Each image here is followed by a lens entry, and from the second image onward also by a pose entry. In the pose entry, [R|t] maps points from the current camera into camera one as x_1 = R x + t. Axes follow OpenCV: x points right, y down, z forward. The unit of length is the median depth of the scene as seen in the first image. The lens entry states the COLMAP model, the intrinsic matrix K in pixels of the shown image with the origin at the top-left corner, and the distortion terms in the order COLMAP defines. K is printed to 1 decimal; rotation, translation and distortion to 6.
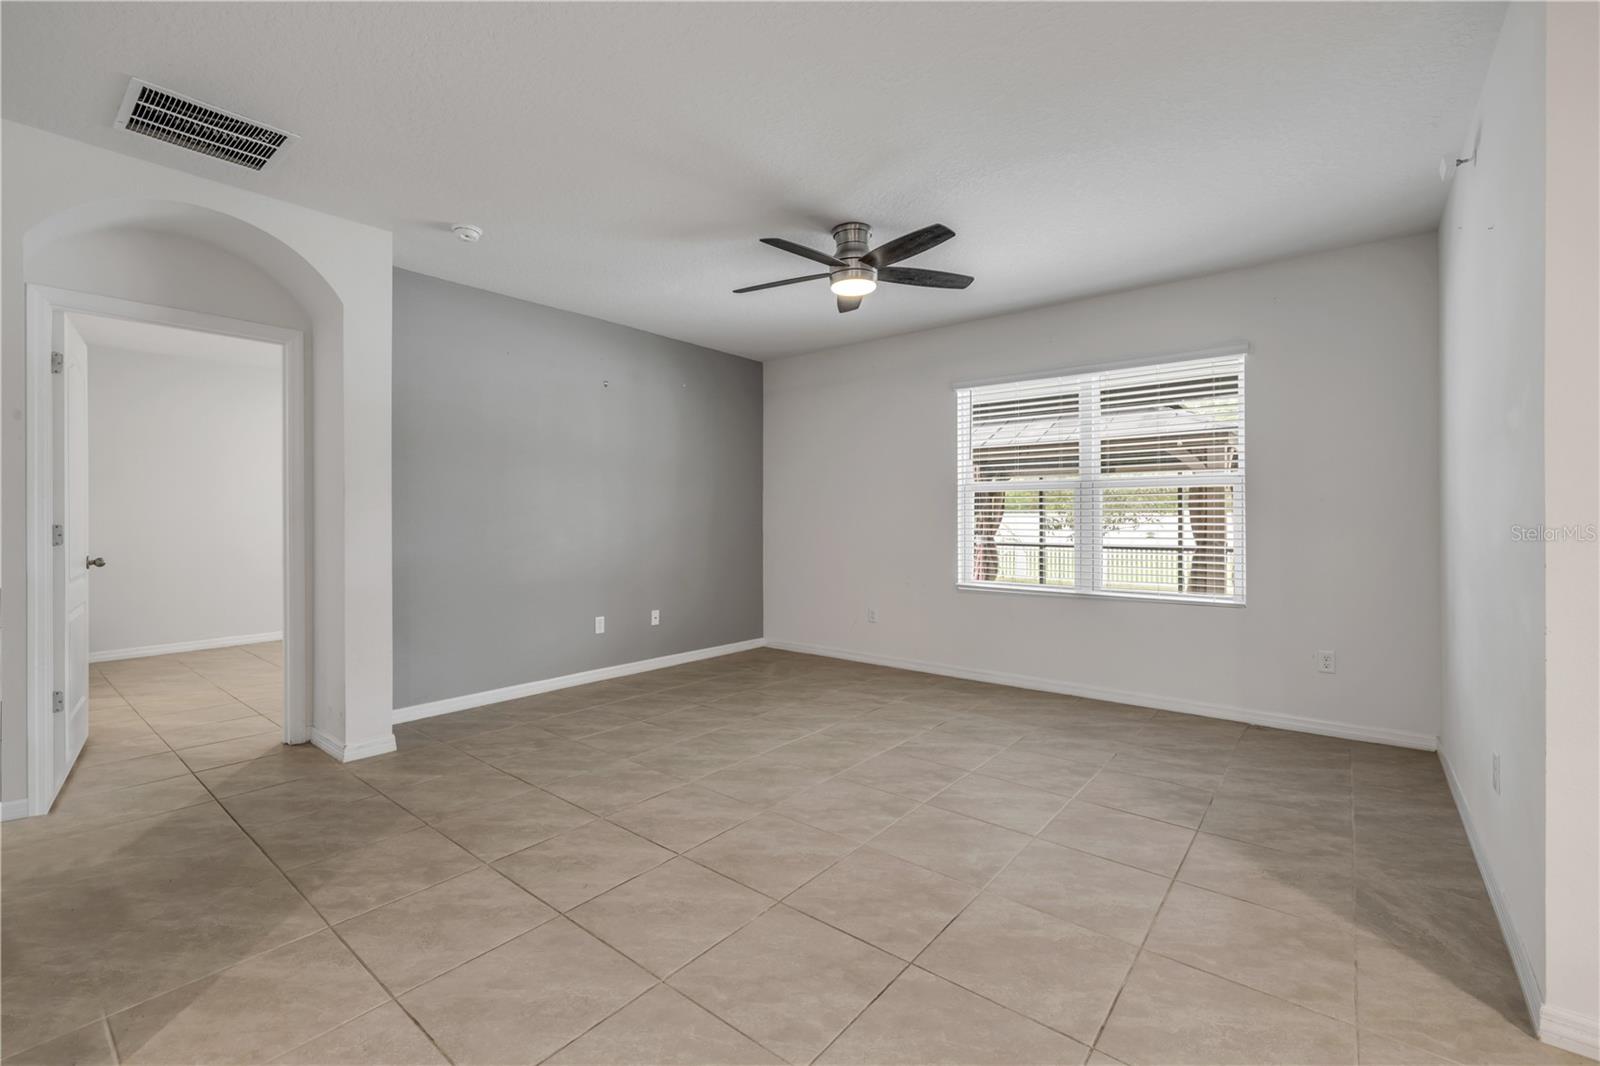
lens RADIAL K [[680.3, 0, 796.4], [0, 680.3, 523.9], [0, 0, 1]] dist [0.002436, -0.000500]
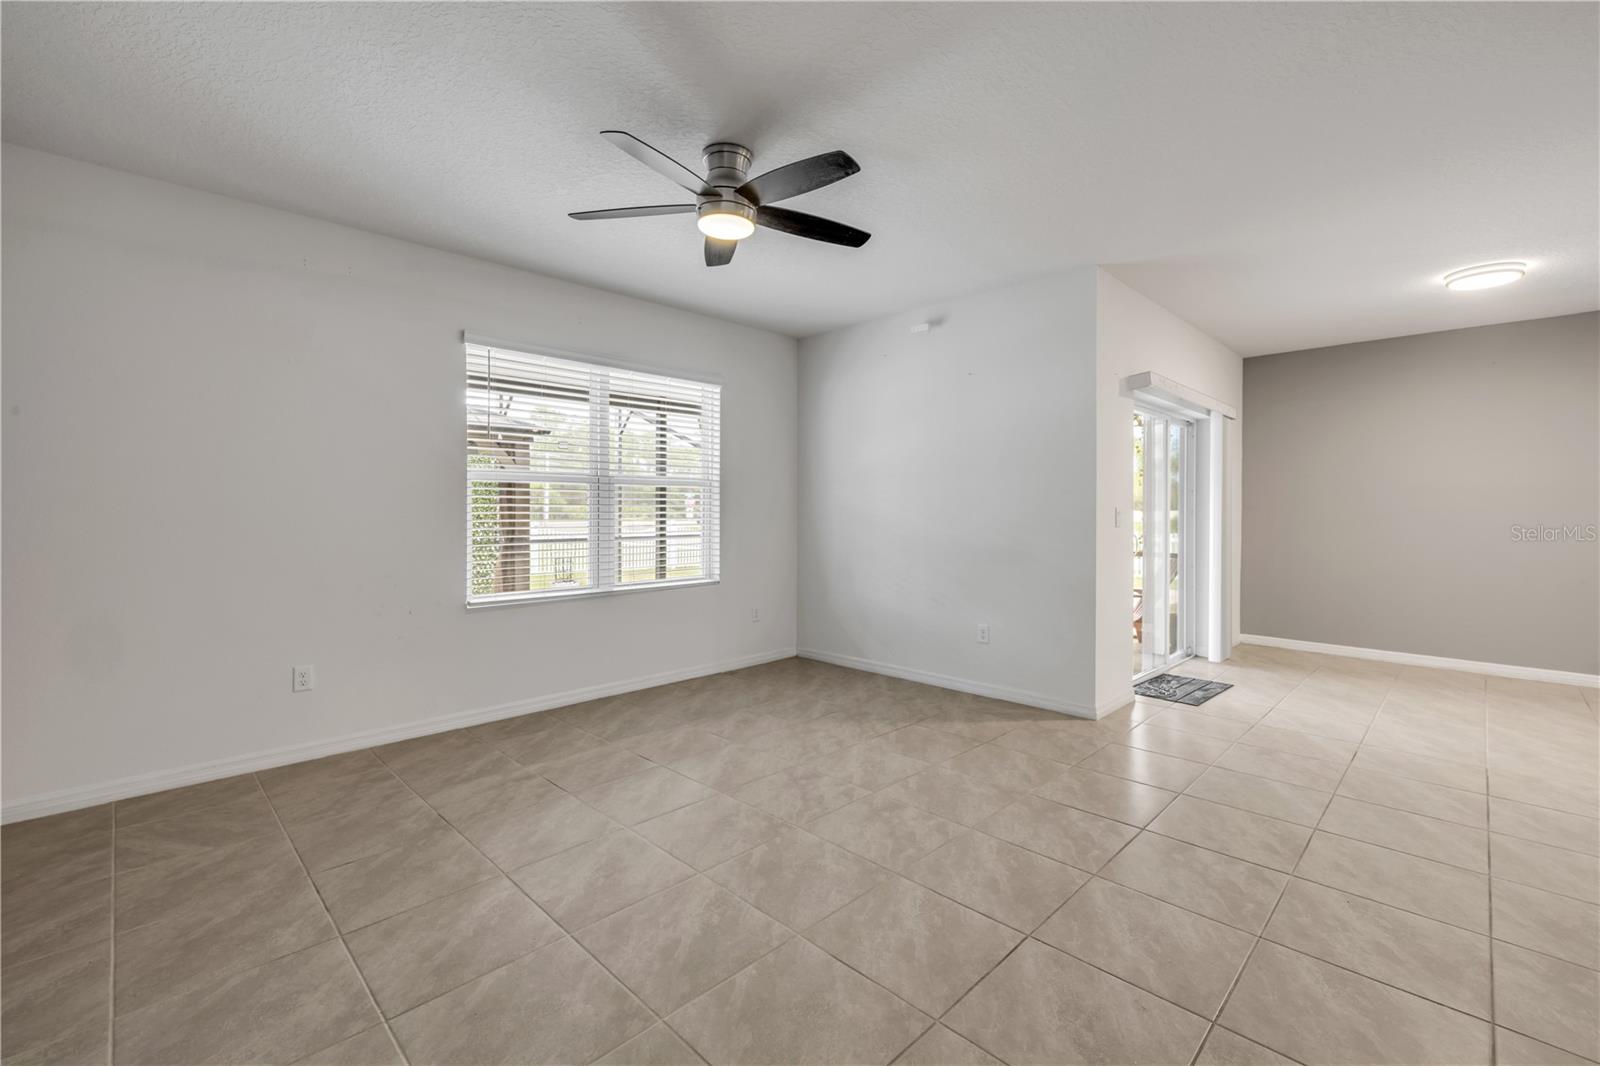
lens RADIAL K [[680.3, 0, 797.9], [0, 680.3, 509.0], [0, 0, 1]] dist [0.002436, -0.000500]
pose [[0.103738, 0.003161, 0.994600, -0.756886], [0.004940, 0.999981, -0.003694, -0.015363], [-0.994592, 0.005297, 0.103721, 0.890365]]
